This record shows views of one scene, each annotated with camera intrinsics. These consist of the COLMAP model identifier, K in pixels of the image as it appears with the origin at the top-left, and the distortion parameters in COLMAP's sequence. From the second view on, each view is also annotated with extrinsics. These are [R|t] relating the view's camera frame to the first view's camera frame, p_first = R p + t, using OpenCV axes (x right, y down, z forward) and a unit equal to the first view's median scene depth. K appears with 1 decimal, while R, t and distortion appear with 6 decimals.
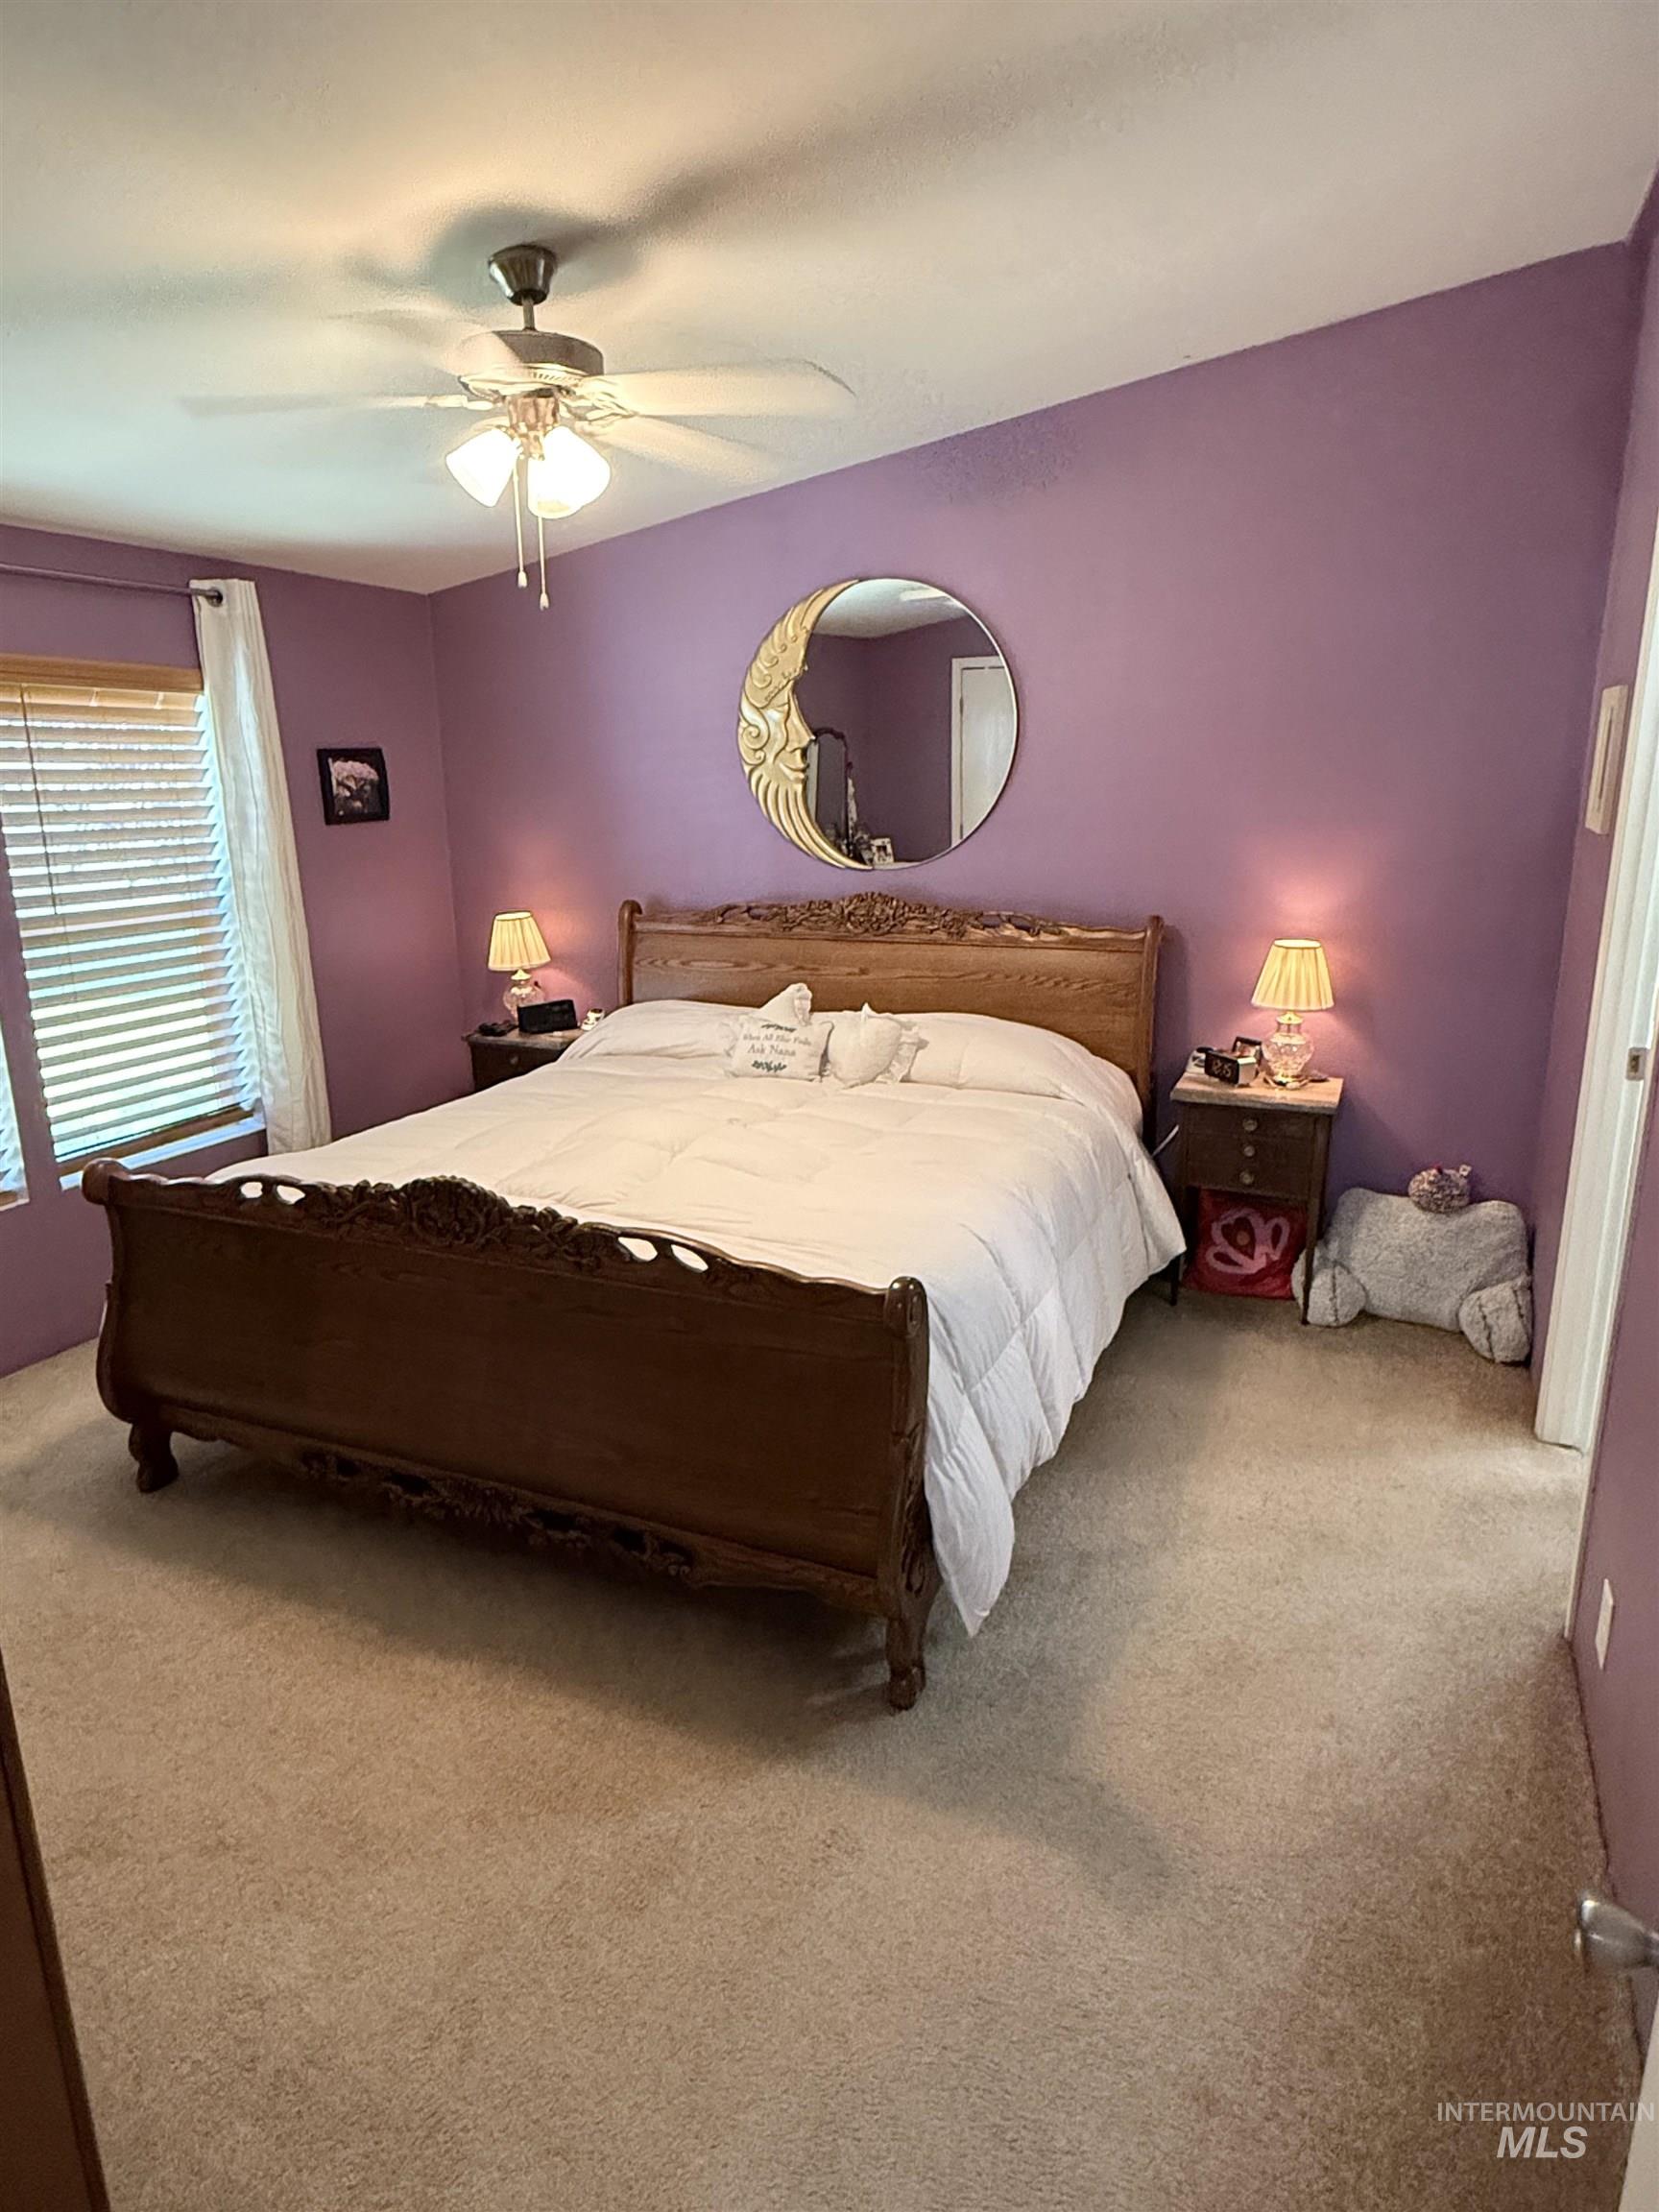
lens RADIAL K [[1312.7, 0, 823.3], [0, 1312.7, 1104.6], [0, 0, 1]] dist [0.009291, 0.000651]
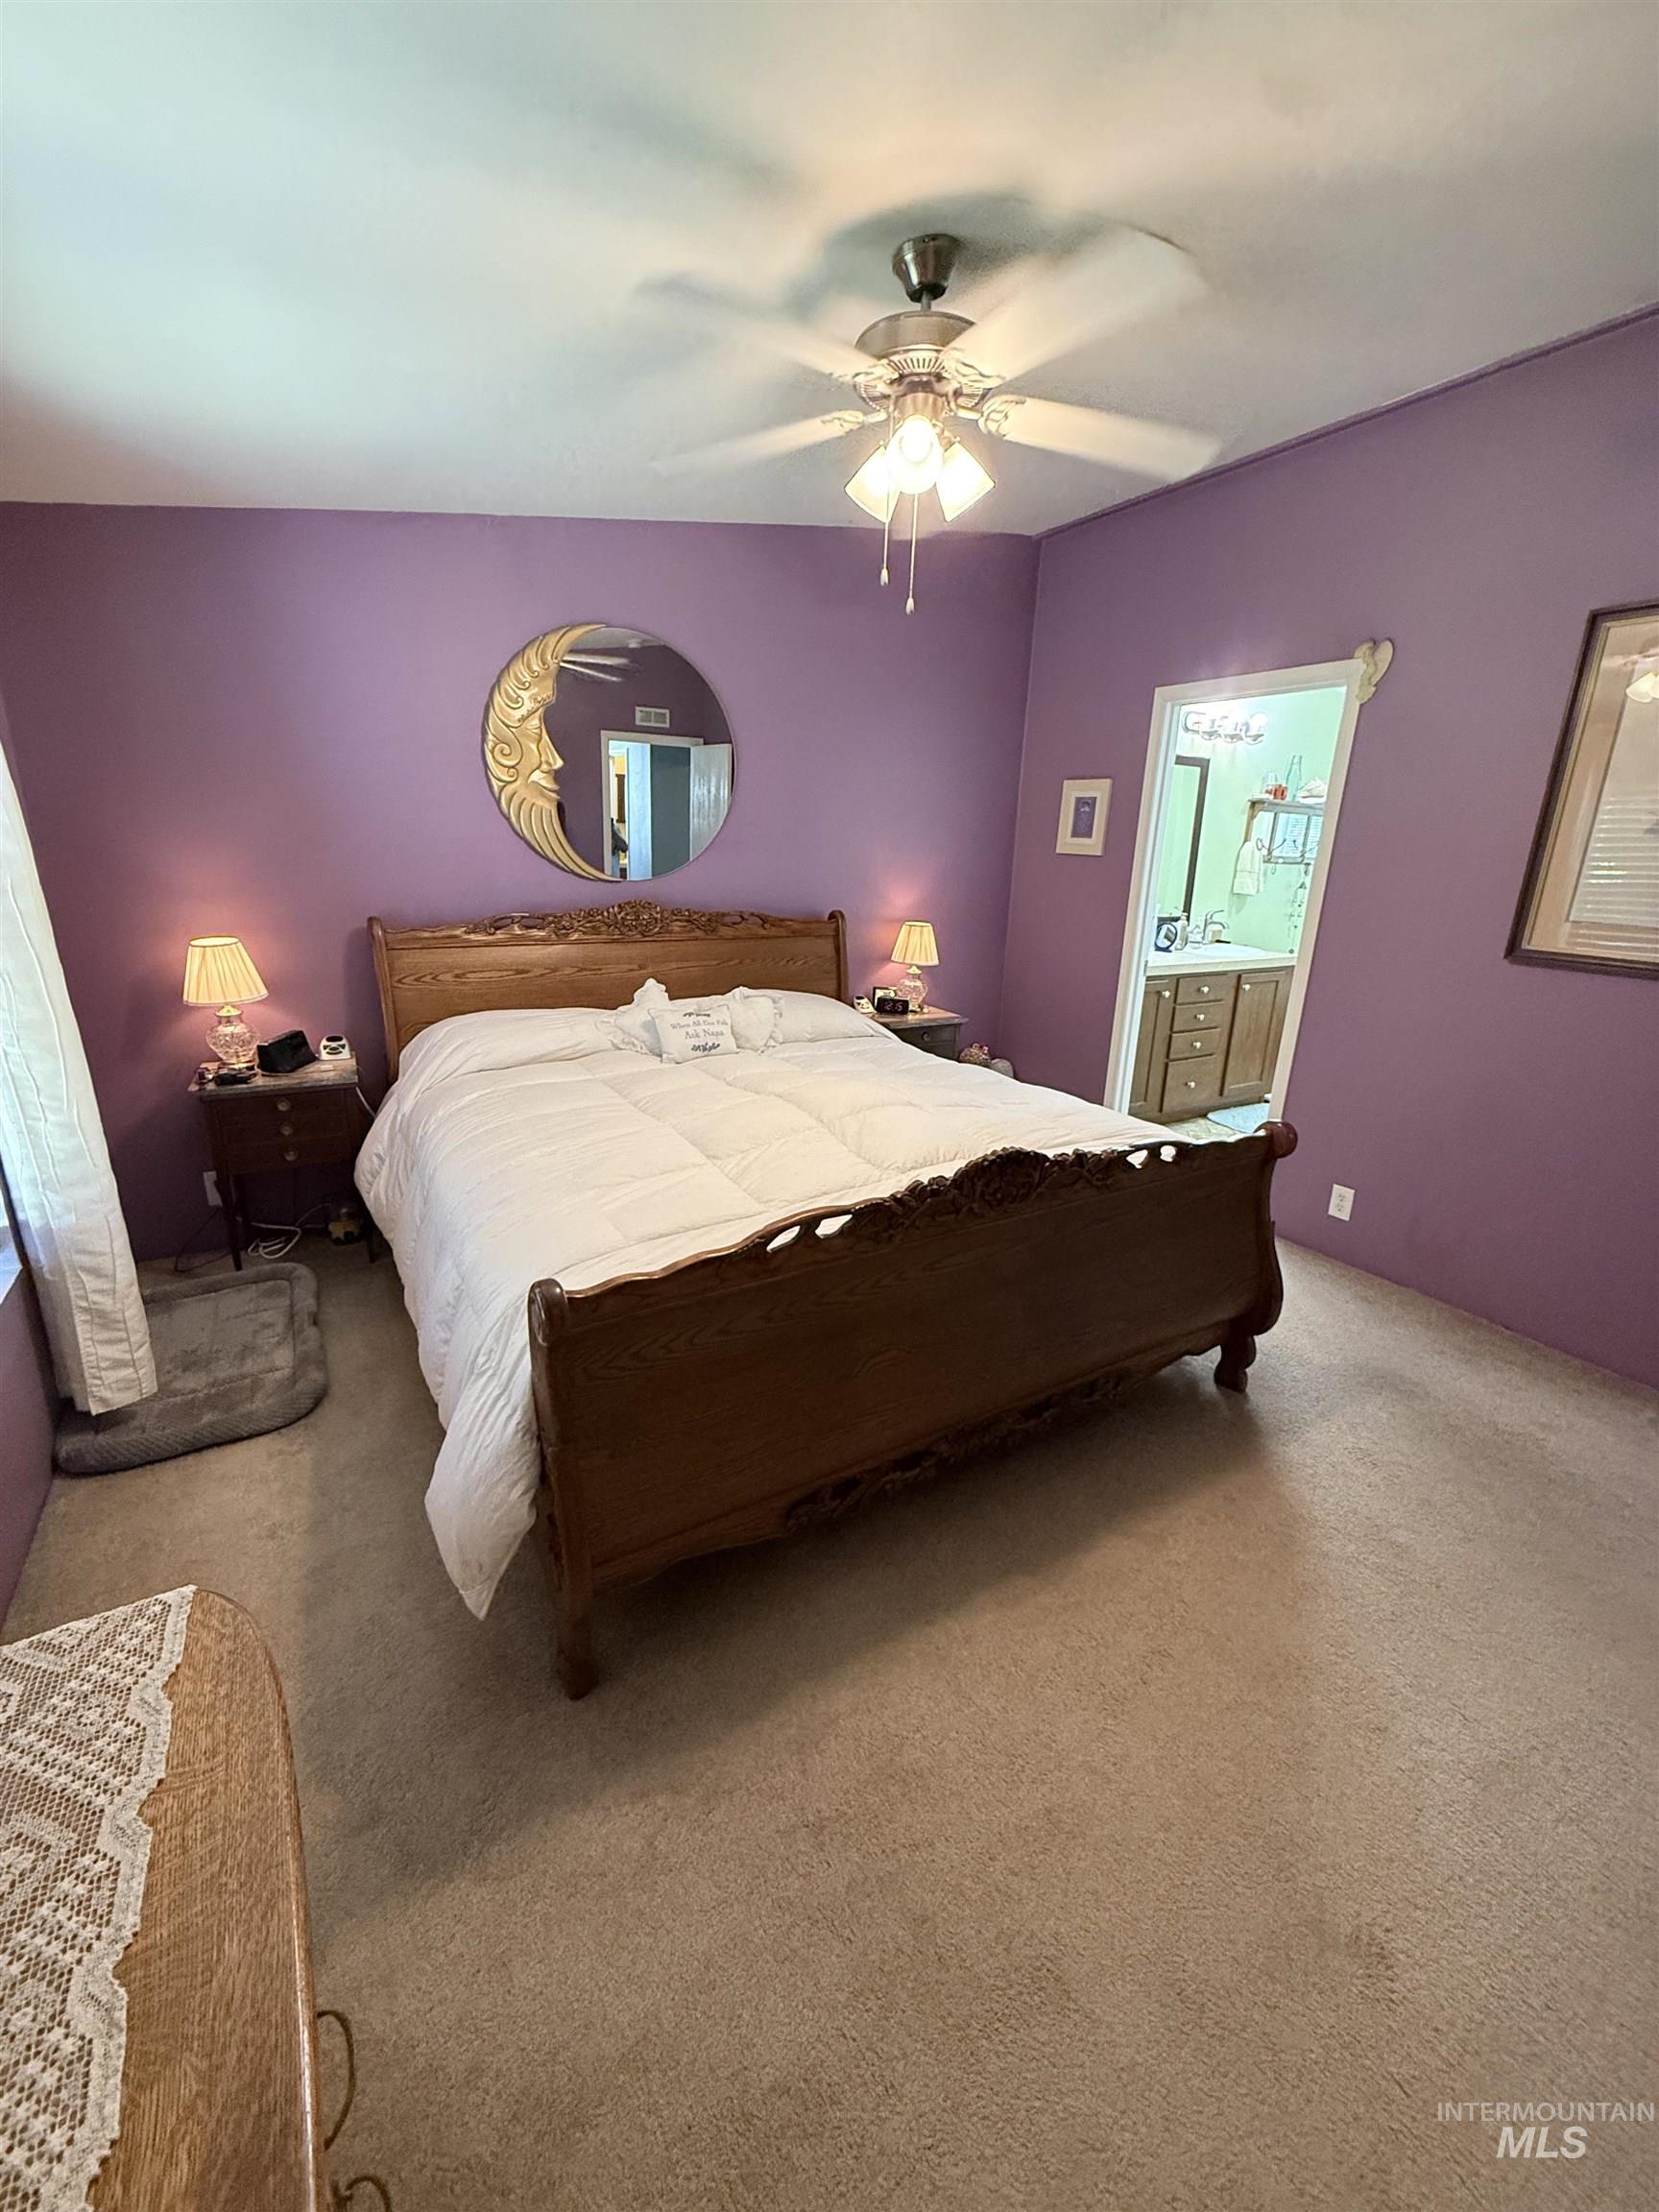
lens RADIAL K [[882.0, 0, 819.2], [0, 882.0, 1106.3], [0, 0, 1]] dist [-0.001973, -0.000637]
pose [[0.566063, -0.202779, 0.799033, -0.614876], [0.163120, 0.977661, 0.132552, -0.065147], [-0.808062, 0.055305, 0.586496, 0.455705]]
